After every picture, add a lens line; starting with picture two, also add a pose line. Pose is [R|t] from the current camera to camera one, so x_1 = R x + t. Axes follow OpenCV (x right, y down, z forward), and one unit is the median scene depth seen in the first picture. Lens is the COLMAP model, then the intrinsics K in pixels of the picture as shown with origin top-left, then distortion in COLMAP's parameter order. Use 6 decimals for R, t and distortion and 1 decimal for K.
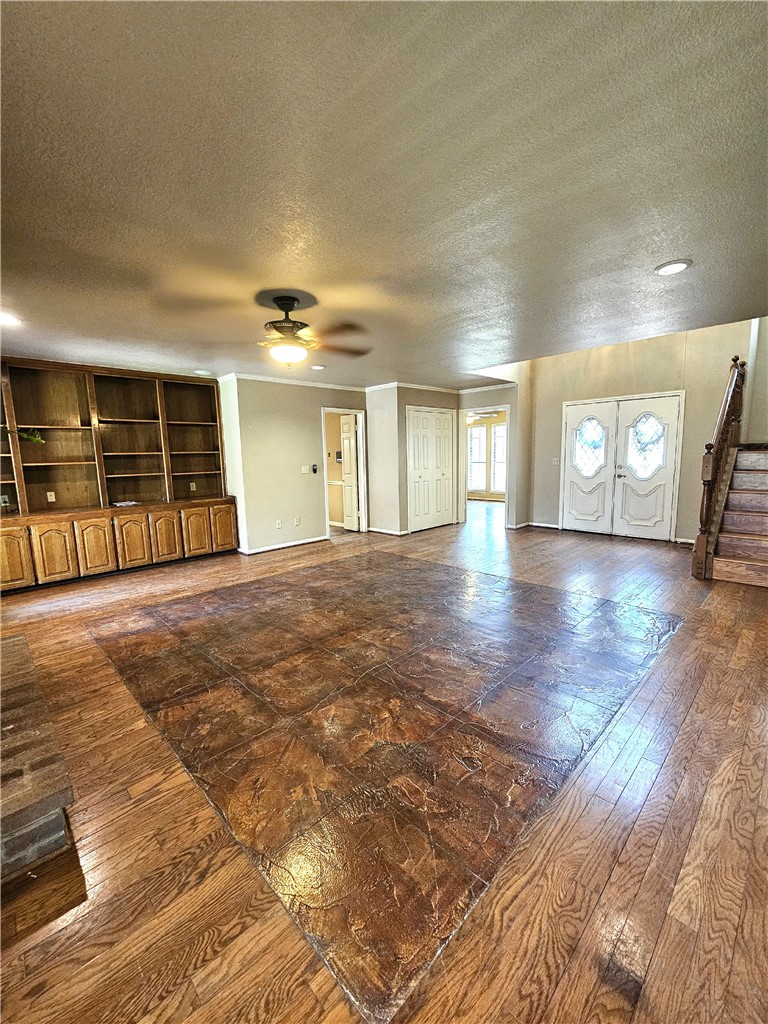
lens RADIAL K [[419.1, 0, 385.1], [0, 419.1, 510.6], [0, 0, 1]] dist [0.000241, -0.000053]
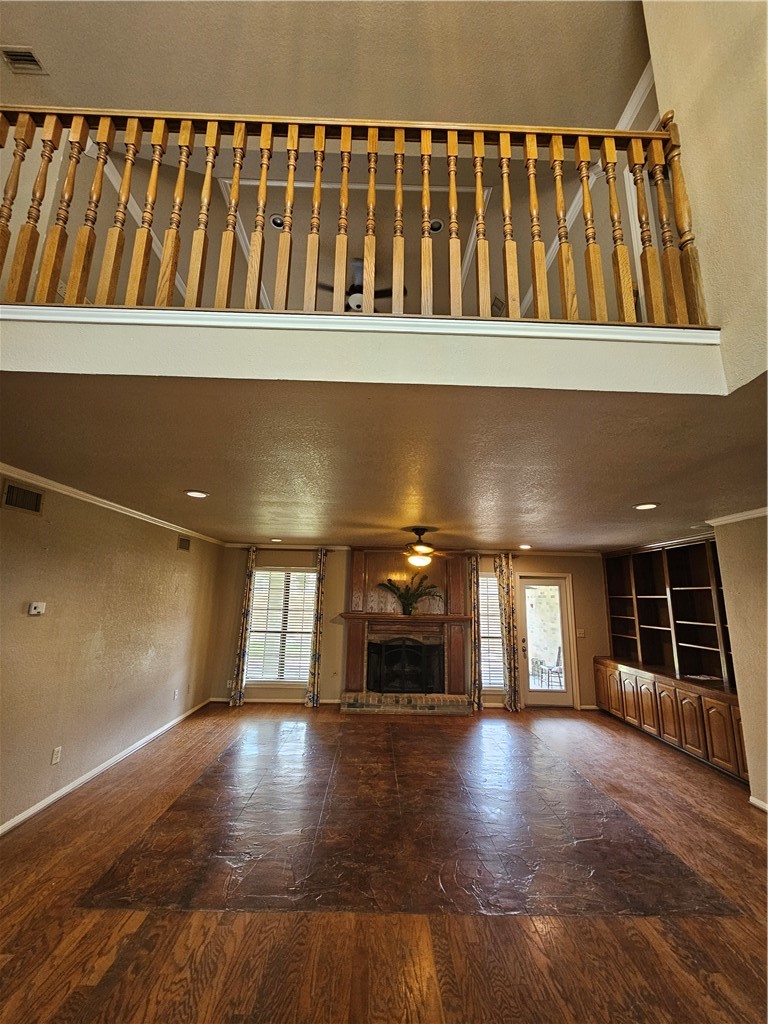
lens RADIAL K [[419.1, 0, 385.1], [0, 419.1, 512.8], [0, 0, 1]] dist [0.000241, -0.000053]
pose [[-0.682674, -0.138222, -0.717531, 0.808637], [-0.106624, 0.990279, -0.089319, -0.306323], [0.722902, 0.015530, -0.690776, 1.554019]]
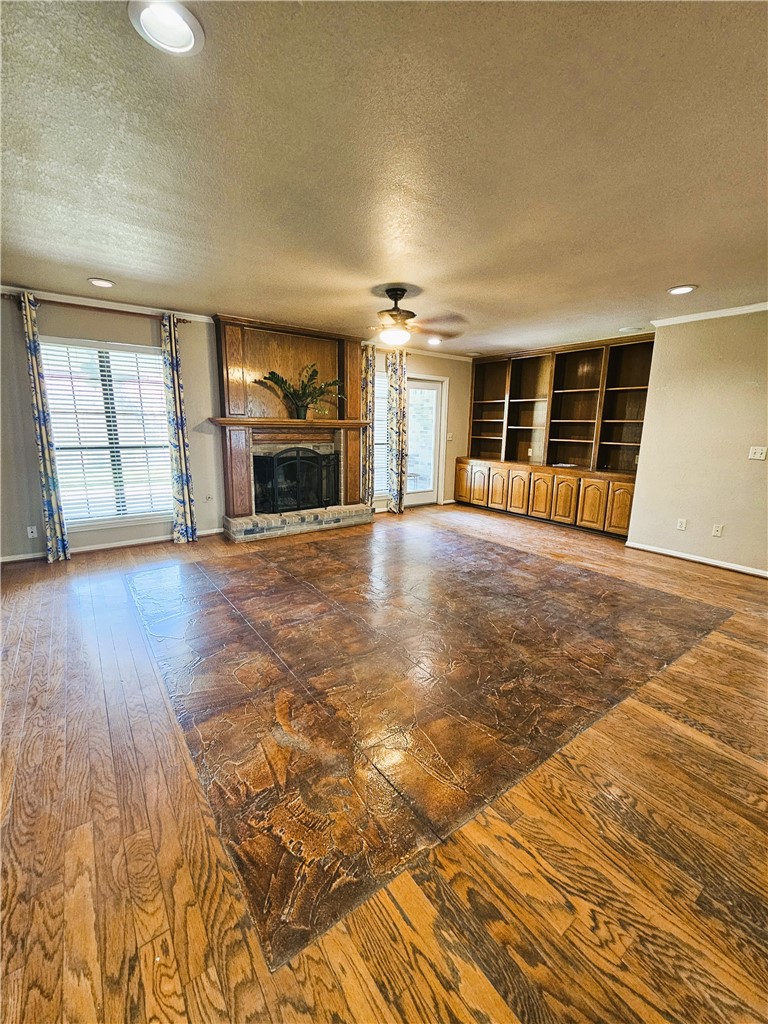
lens RADIAL K [[419.1, 0, 383.9], [0, 419.1, 510.7], [0, 0, 1]] dist [0.000241, -0.000053]
pose [[-0.140664, 0.219865, -0.965336, 0.804508], [-0.146344, 0.959702, 0.239907, -0.139234], [0.979182, 0.175017, -0.102819, 0.907993]]
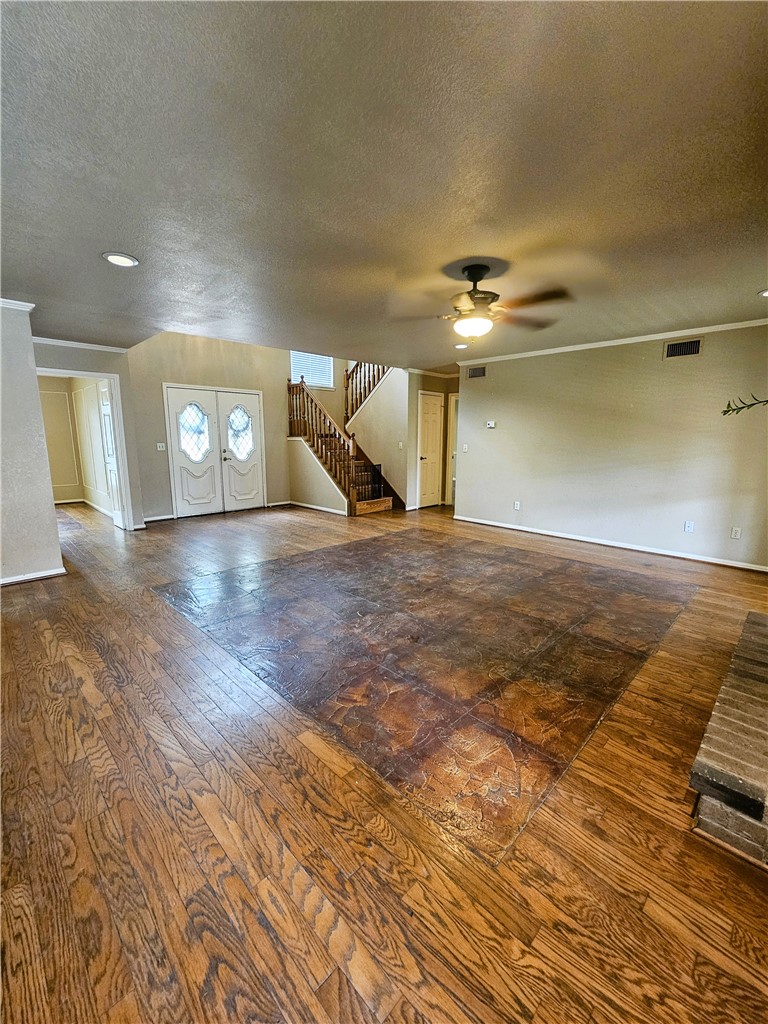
lens RADIAL K [[419.1, 0, 379.5], [0, 419.1, 515.0], [0, 0, 1]] dist [0.000241, -0.000053]
pose [[-0.000070, -0.163994, 0.986461, -0.951936], [0.131208, 0.977932, 0.162585, -0.106261], [-0.991355, 0.129443, 0.021449, 0.960801]]
